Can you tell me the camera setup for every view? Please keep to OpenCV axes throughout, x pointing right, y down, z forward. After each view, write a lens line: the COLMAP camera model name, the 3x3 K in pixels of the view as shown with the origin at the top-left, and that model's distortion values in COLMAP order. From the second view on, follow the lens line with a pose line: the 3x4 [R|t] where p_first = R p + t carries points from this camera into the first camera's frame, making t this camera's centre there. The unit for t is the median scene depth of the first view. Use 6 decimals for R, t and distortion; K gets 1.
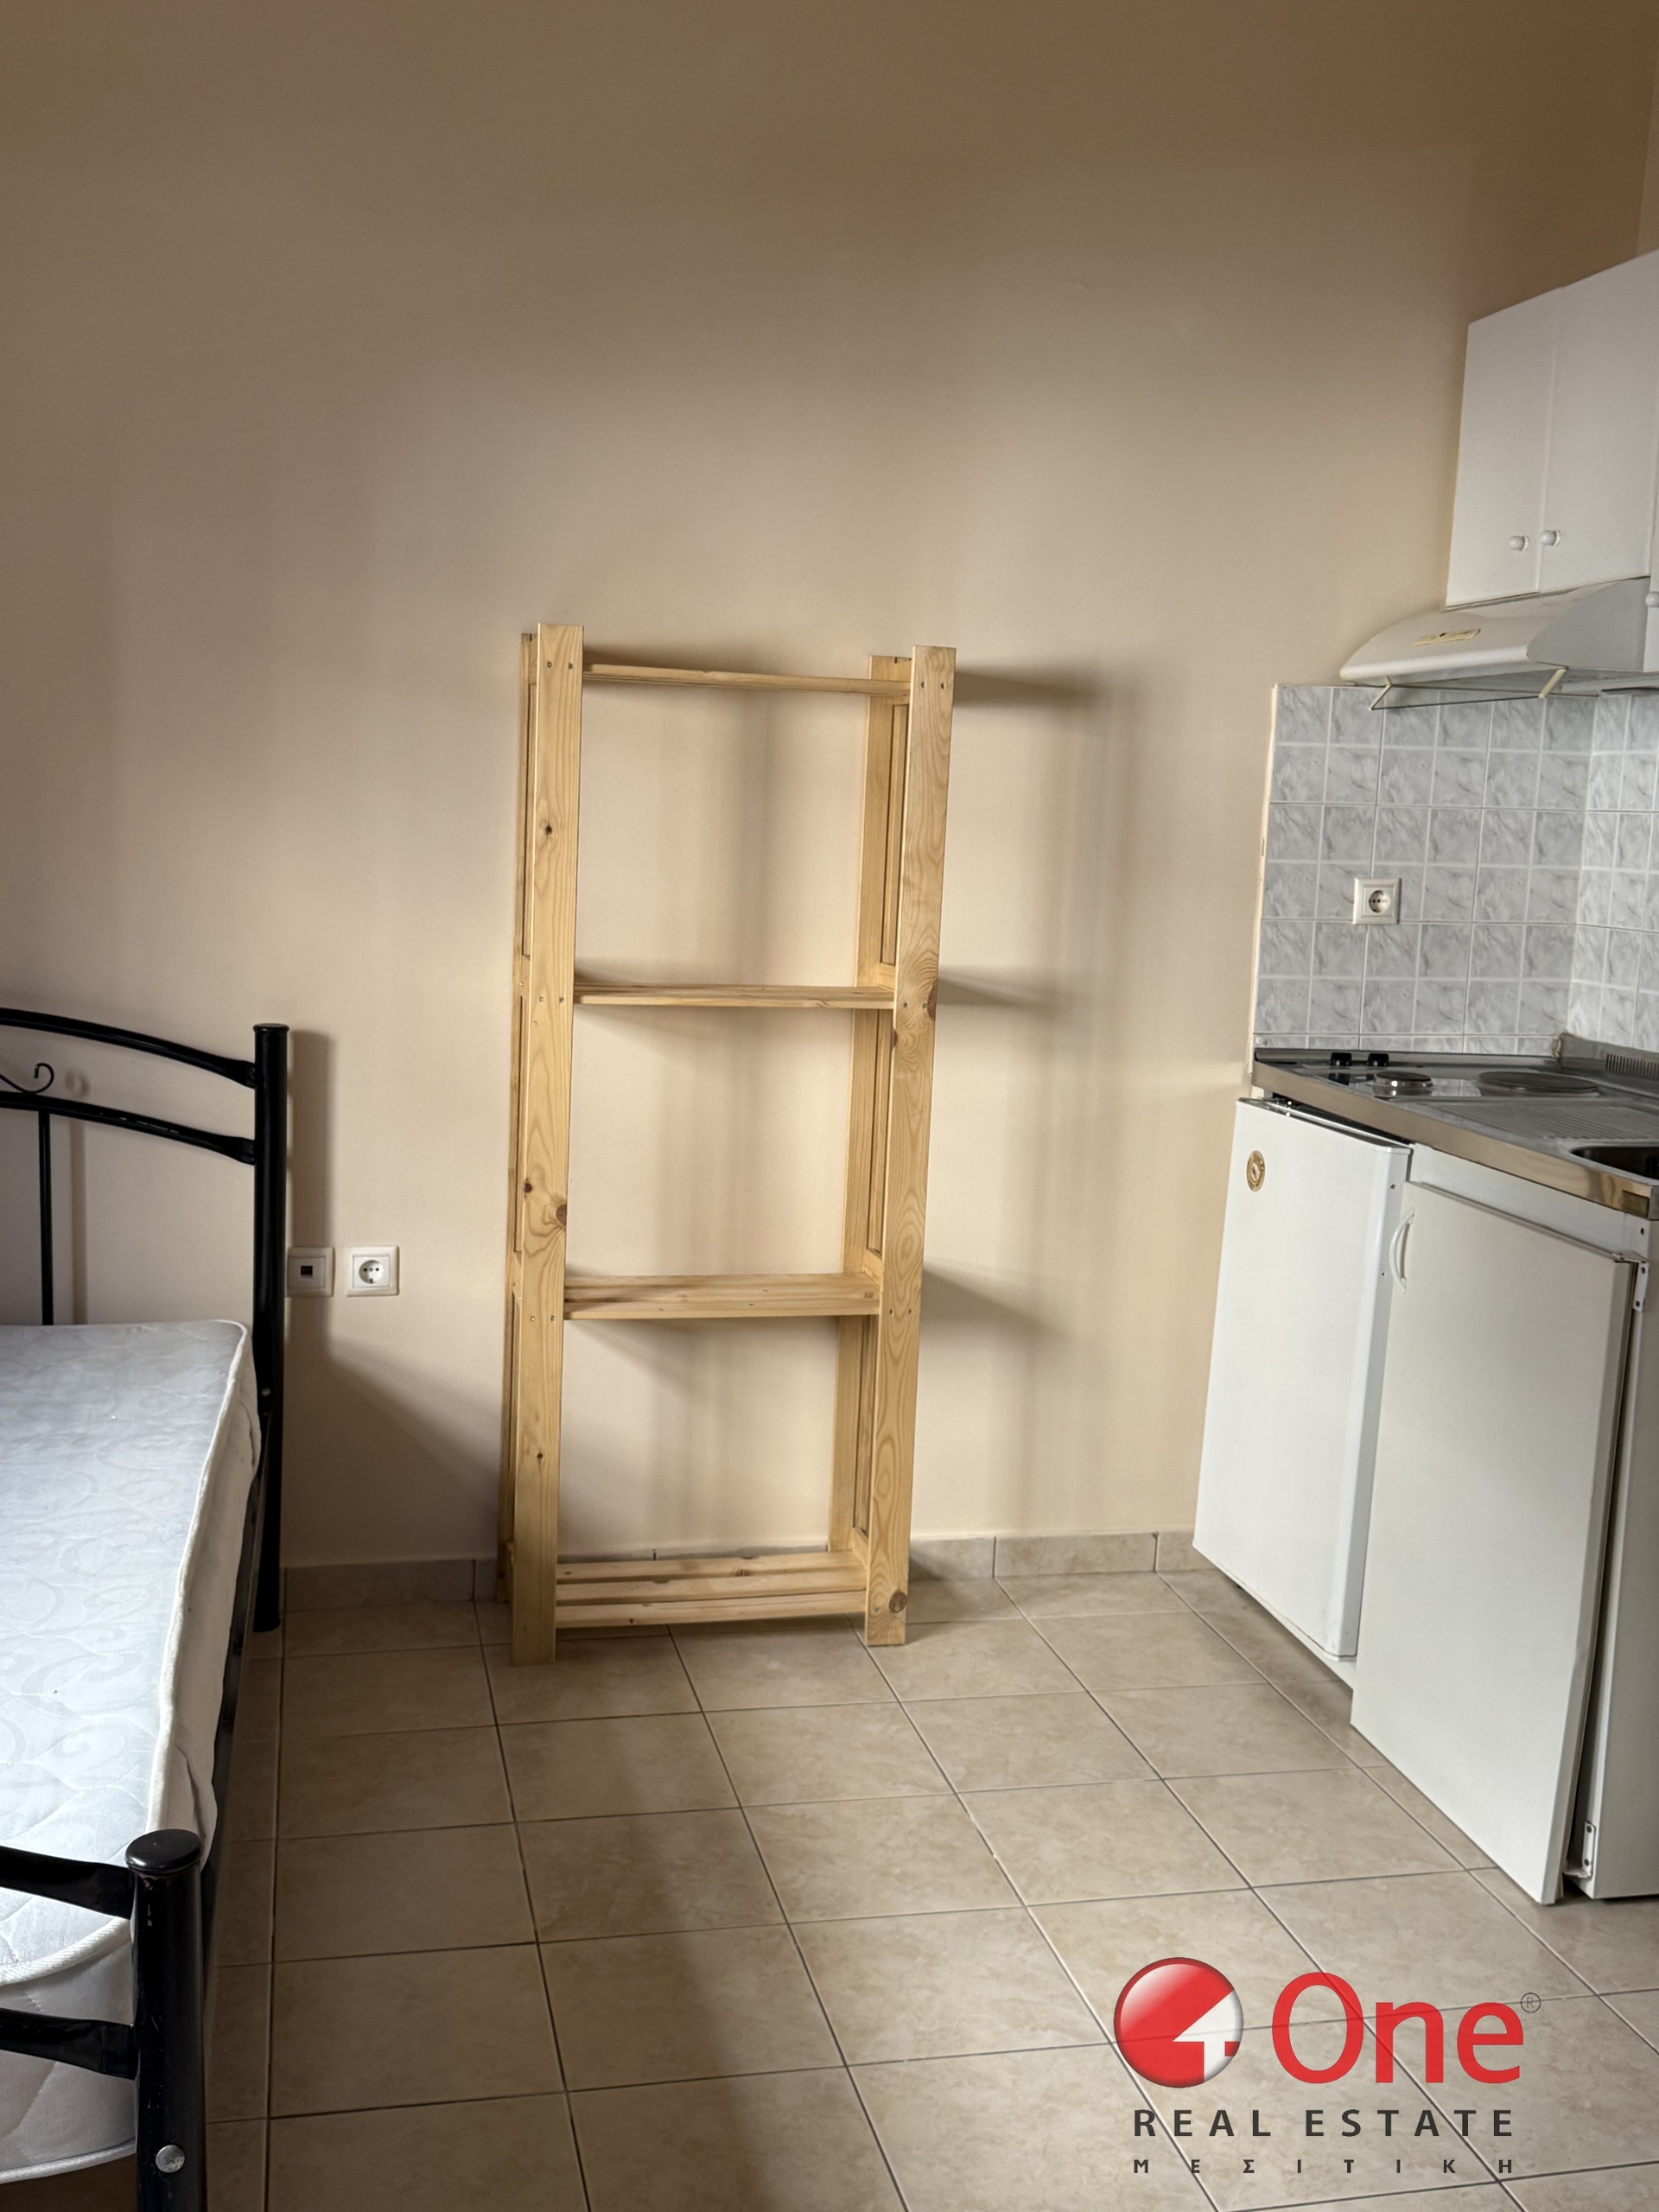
lens RADIAL K [[2195.8, 0, 827.9], [0, 2195.8, 1097.5], [0, 0, 1]] dist [0.083332, 0.000000]
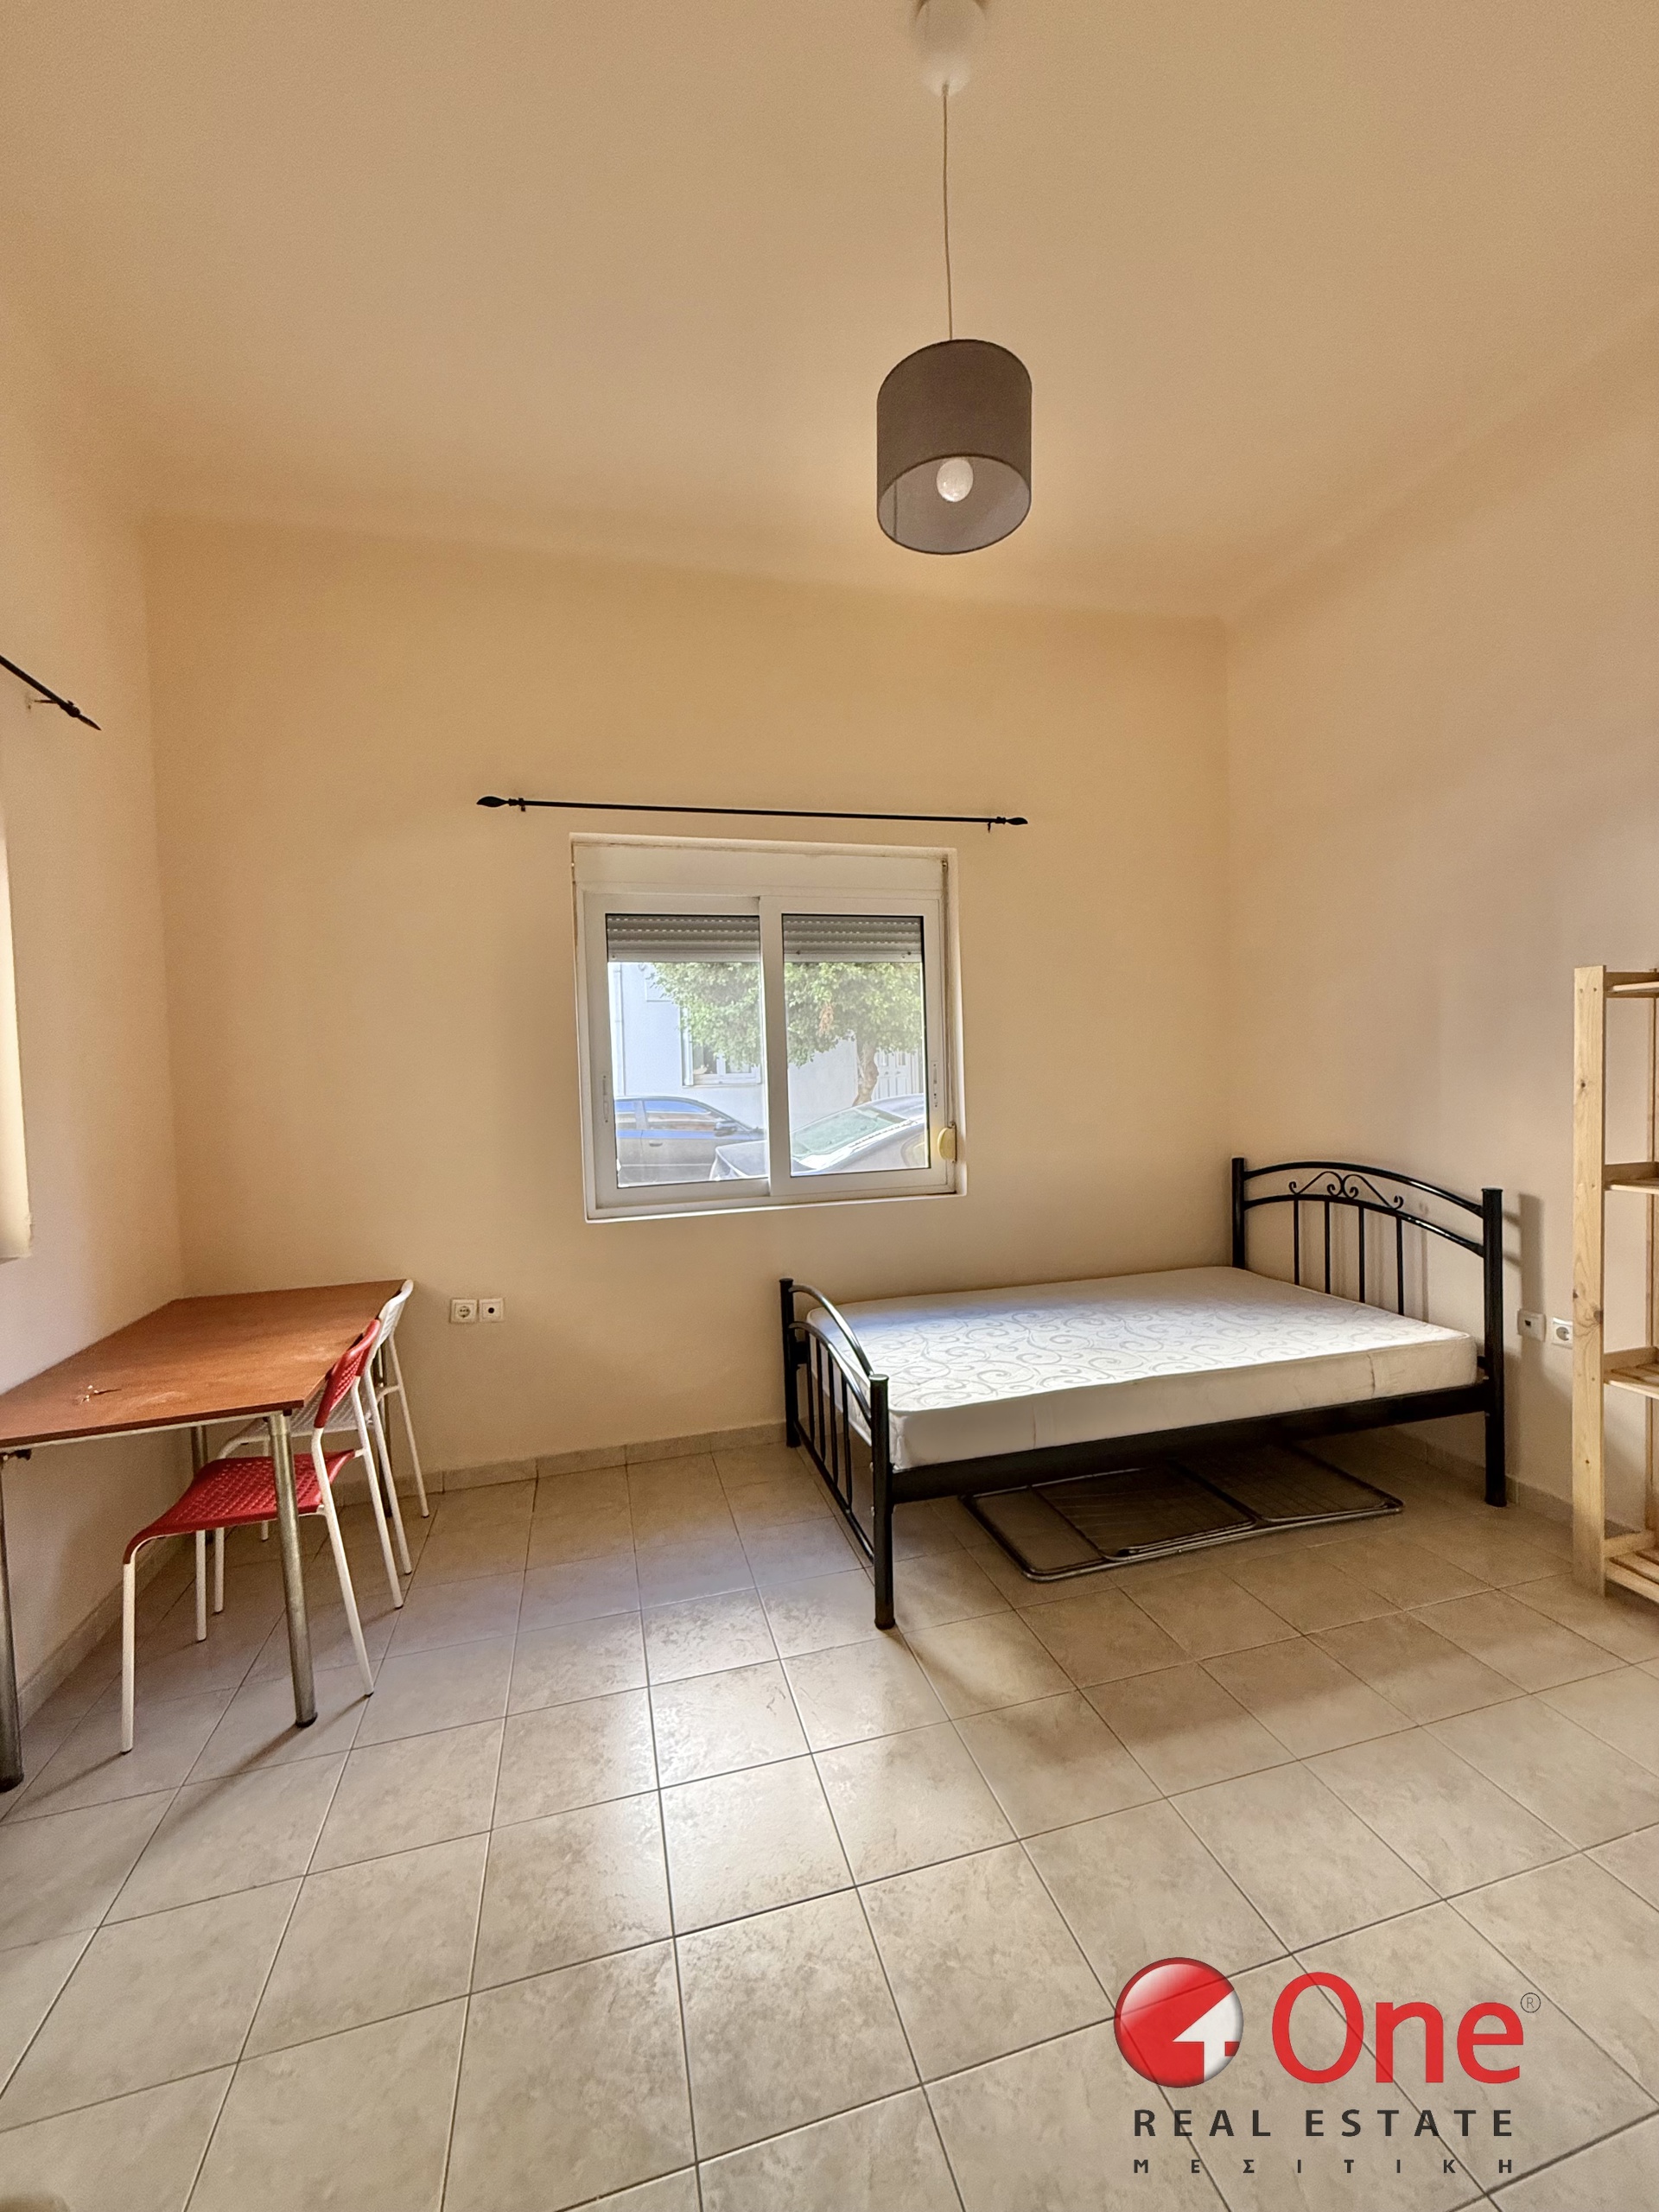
lens RADIAL K [[876.7, 0, 828.0], [0, 876.7, 1100.8], [0, 0, 1]] dist [-0.000011, 0.000515]
pose [[0.042381, -0.012307, -0.999026, 0.468456], [-0.113389, 0.993404, -0.017048, -0.027960], [0.992646, 0.114001, 0.040706, 0.349874]]
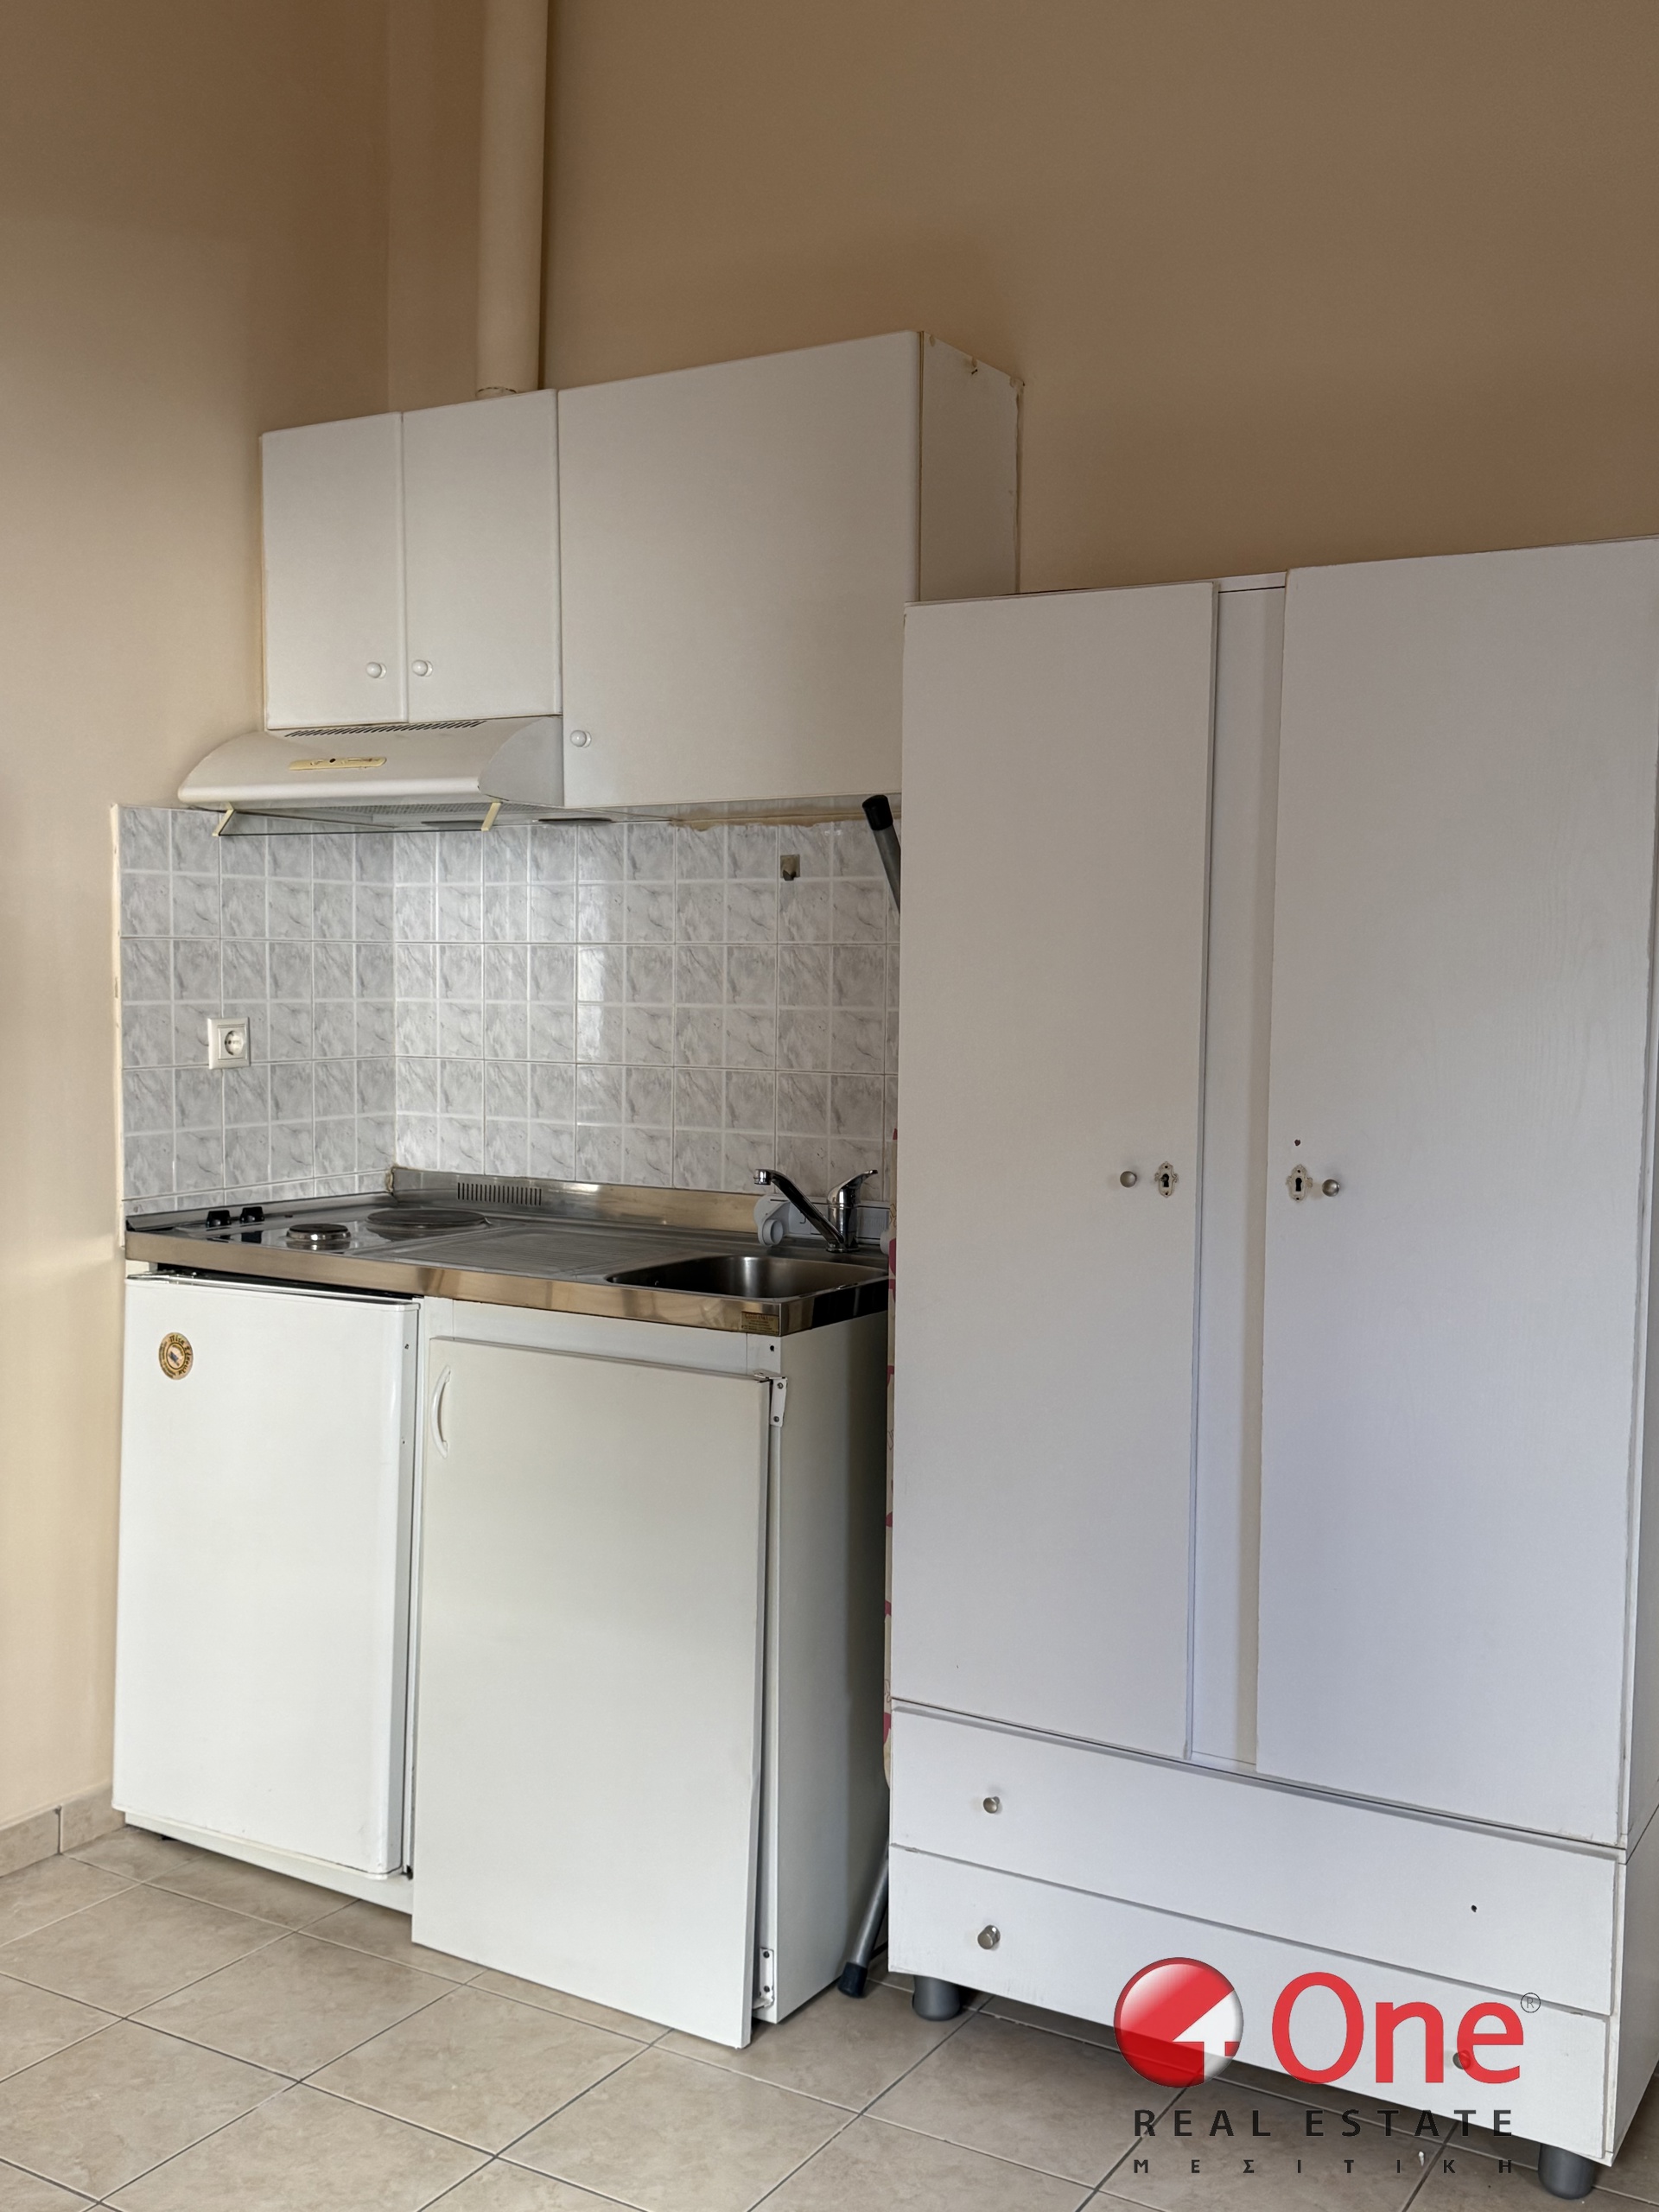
lens RADIAL K [[2195.8, 0, 837.2], [0, 2195.8, 1119.8], [0, 0, 1]] dist [0.083332, 0.000000]
pose [[0.694983, -0.079237, 0.714647, -0.248070], [0.110817, 0.993838, 0.002424, -0.033246], [-0.710436, 0.077511, 0.699481, 0.192650]]
